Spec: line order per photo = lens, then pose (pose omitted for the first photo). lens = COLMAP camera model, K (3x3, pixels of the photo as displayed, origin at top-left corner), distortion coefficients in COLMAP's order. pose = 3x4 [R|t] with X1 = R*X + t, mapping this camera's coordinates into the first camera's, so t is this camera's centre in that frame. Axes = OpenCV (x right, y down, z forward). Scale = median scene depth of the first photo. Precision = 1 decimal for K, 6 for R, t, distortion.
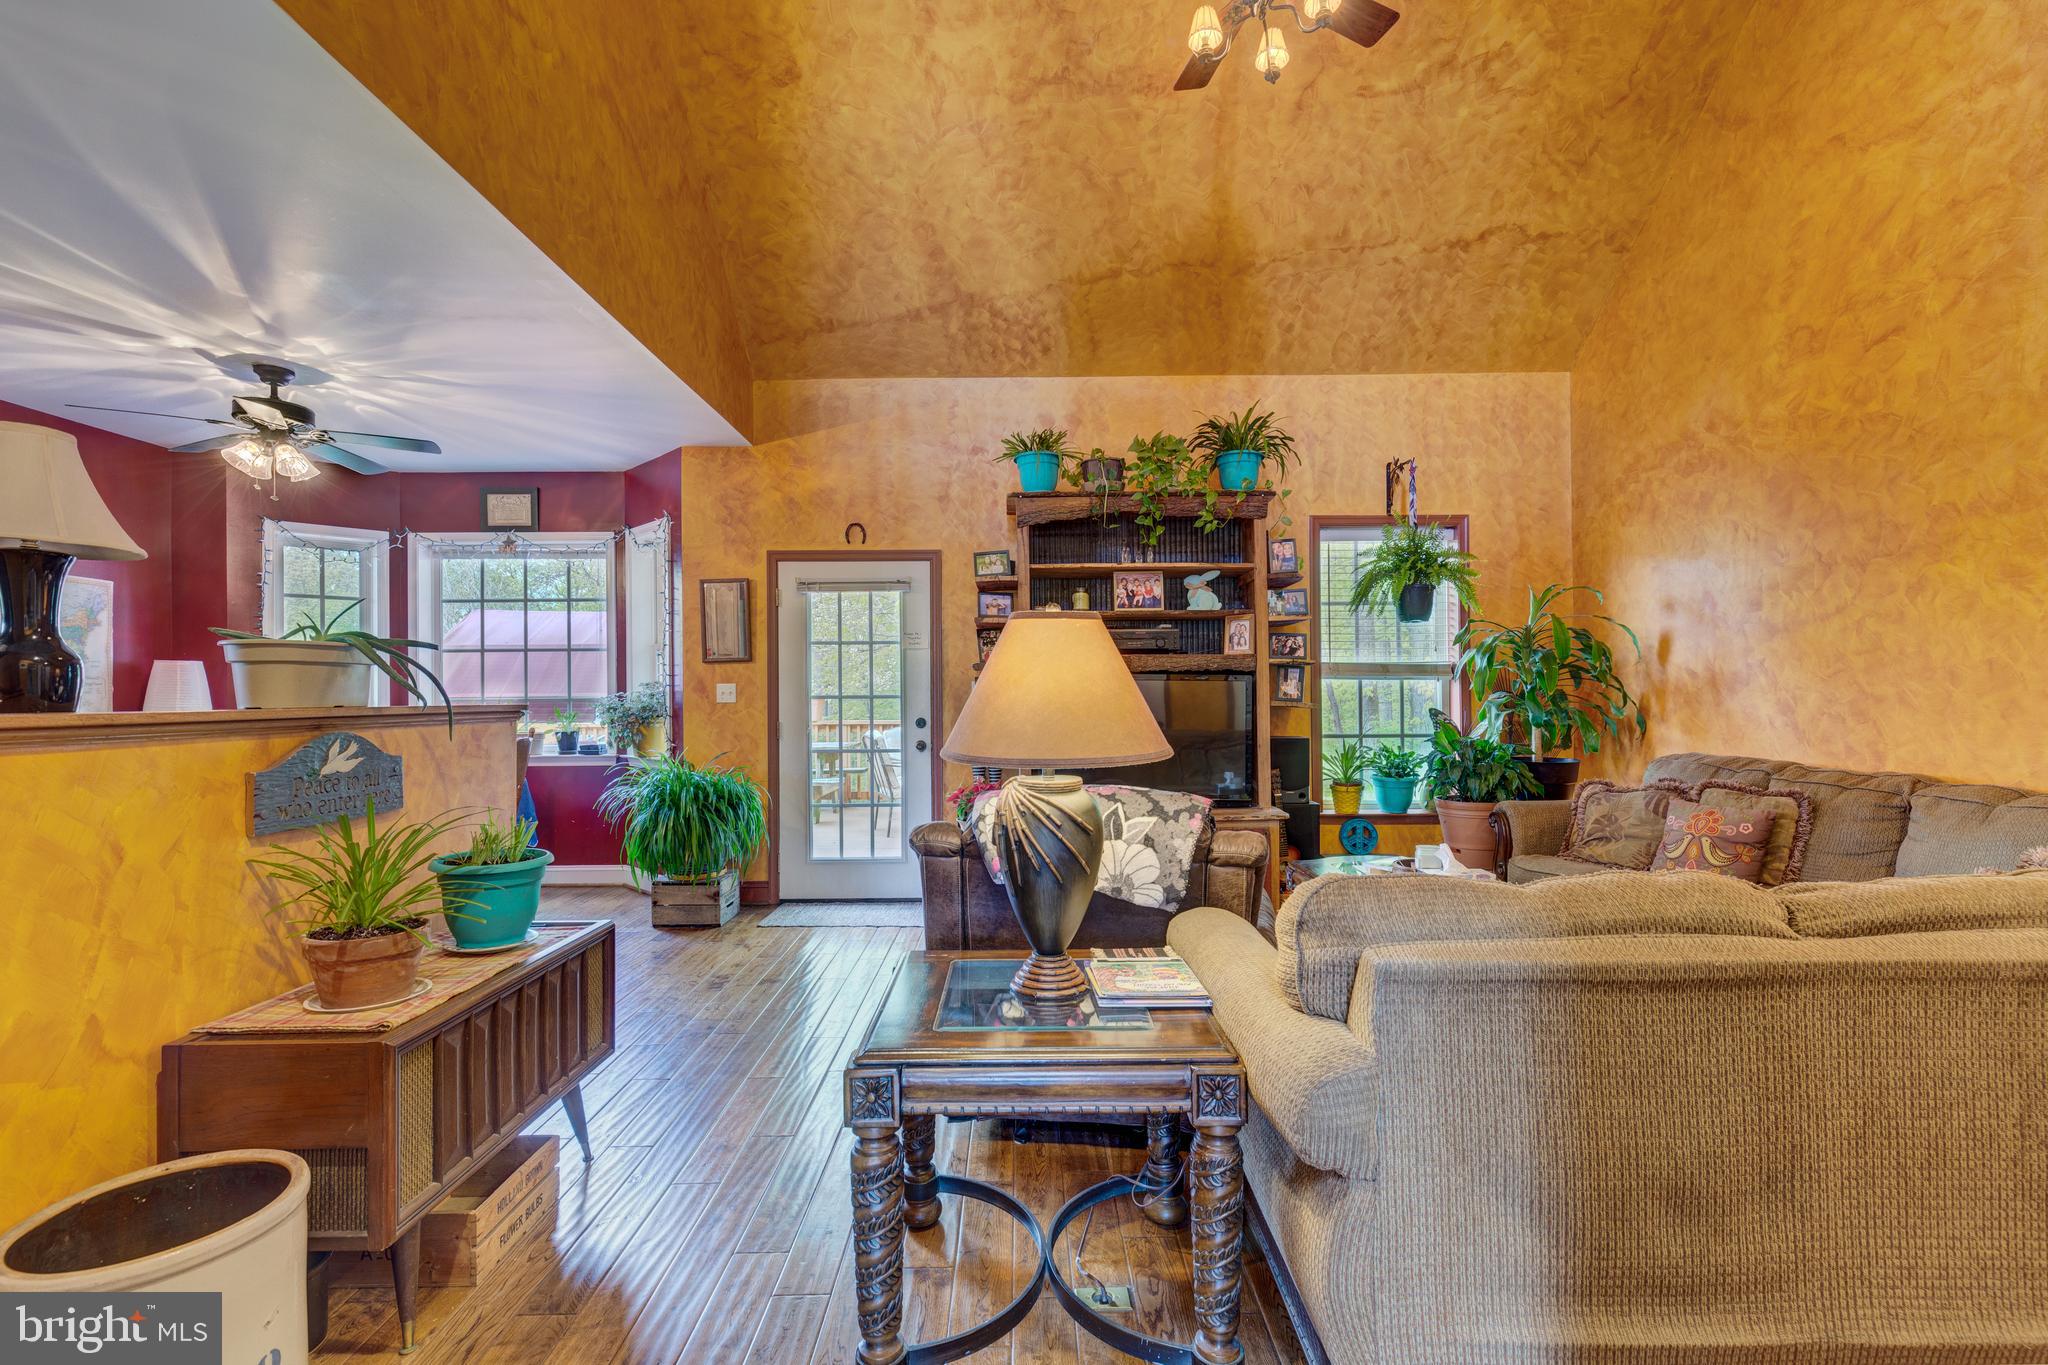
lens RADIAL K [[935.7, 0, 1018.6], [0, 935.7, 684.8], [0, 0, 1]] dist [0.001588, 0.000662]
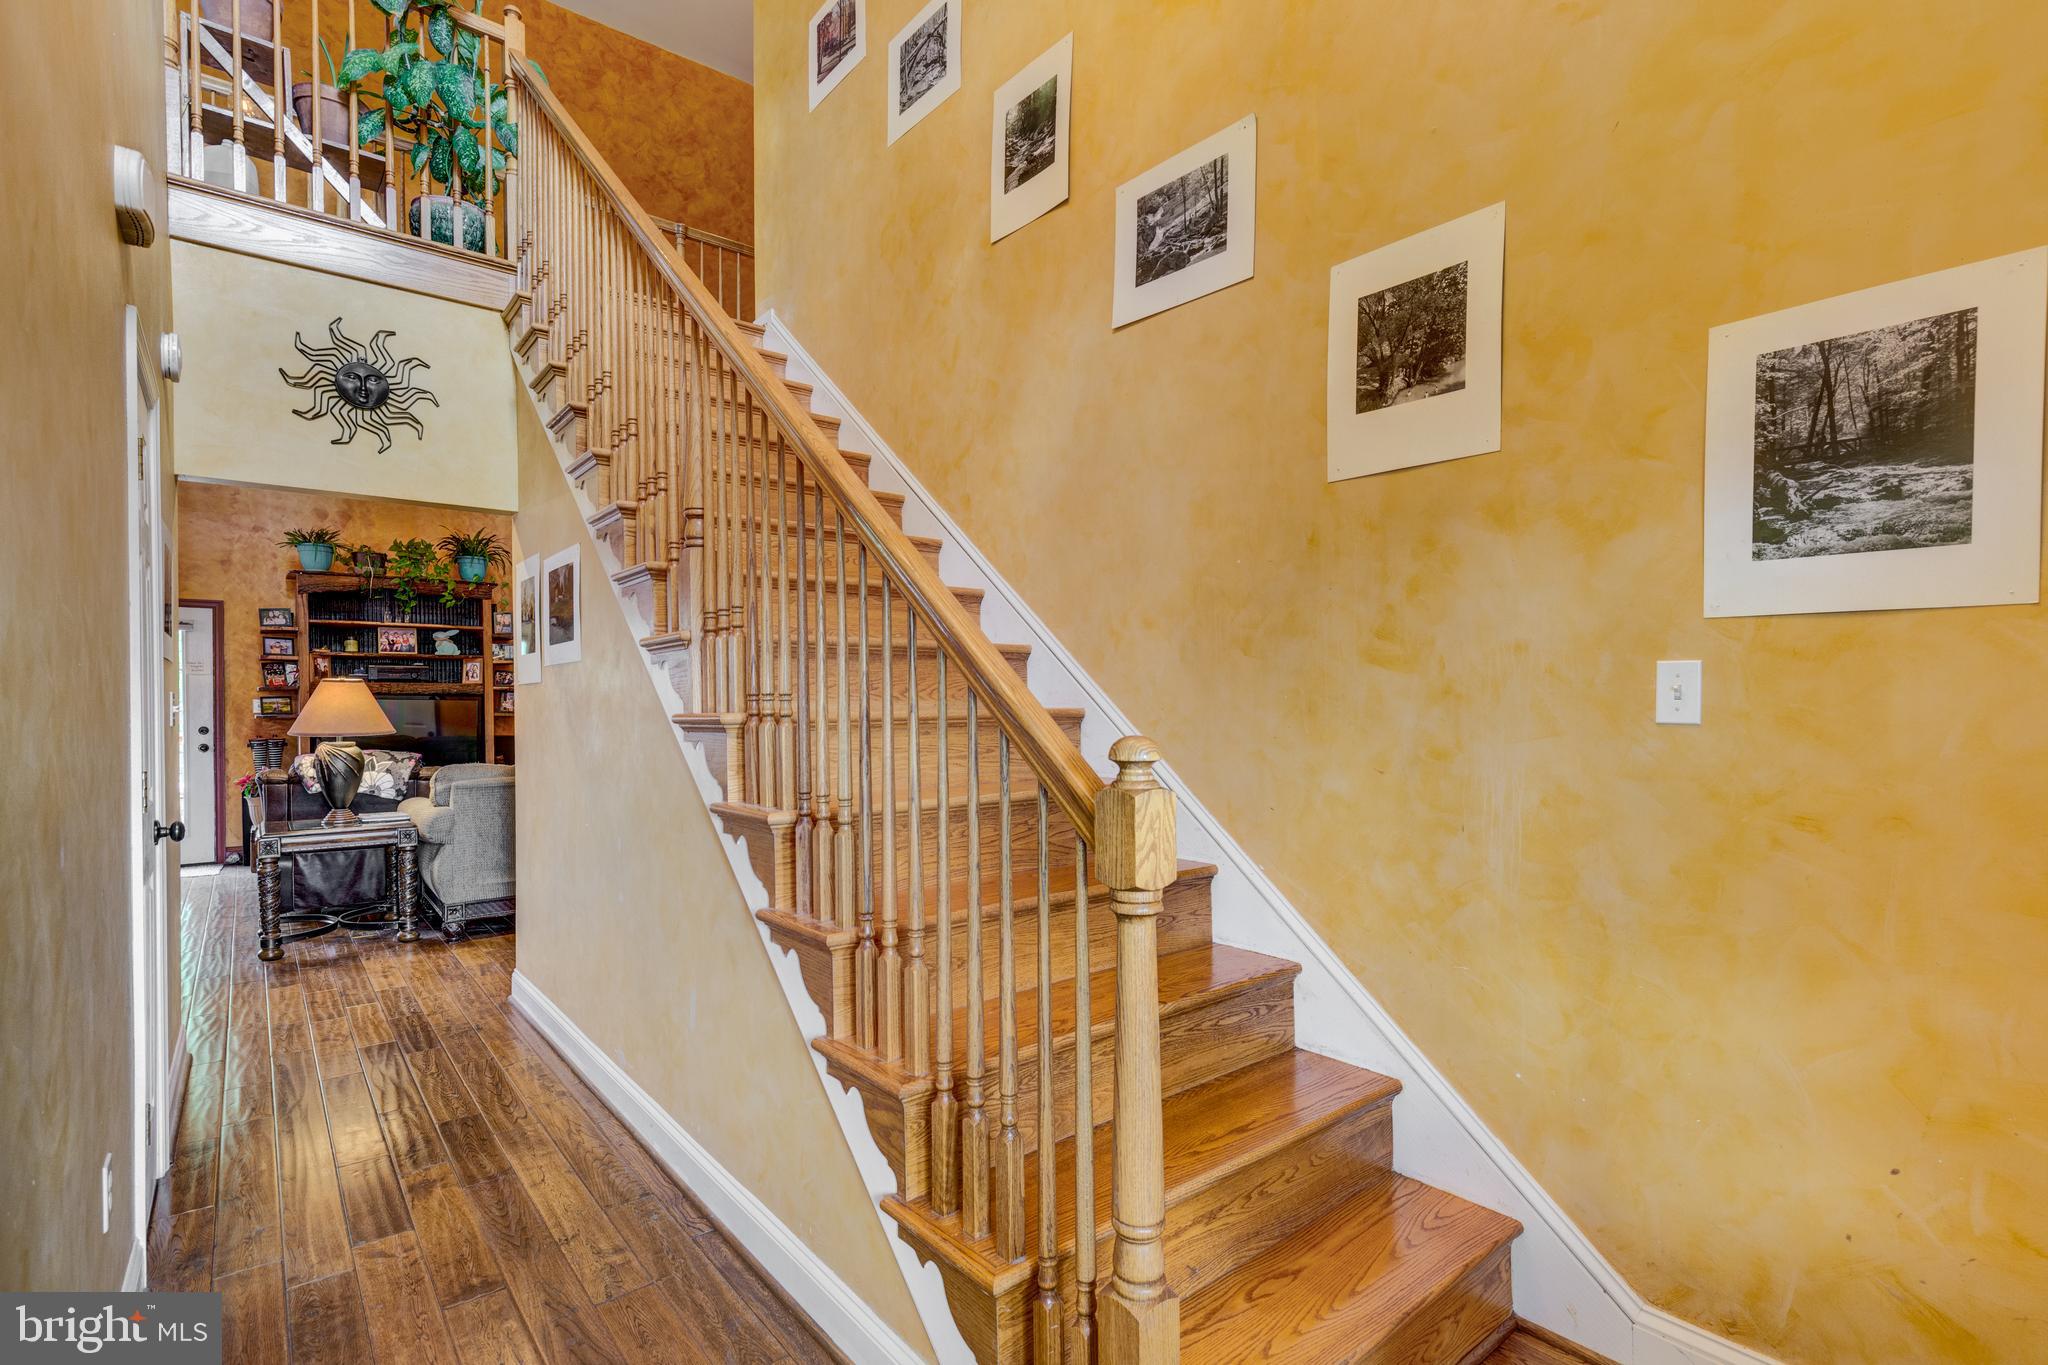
lens RADIAL K [[935.7, 0, 1004.9], [0, 935.7, 704.4], [0, 0, 1]] dist [0.001588, 0.000662]
pose [[0.777237, 0.000197, 0.629209, -0.144607], [-0.006053, 0.999956, 0.007163, -0.031665], [-0.629179, -0.009376, 0.777204, -1.873429]]
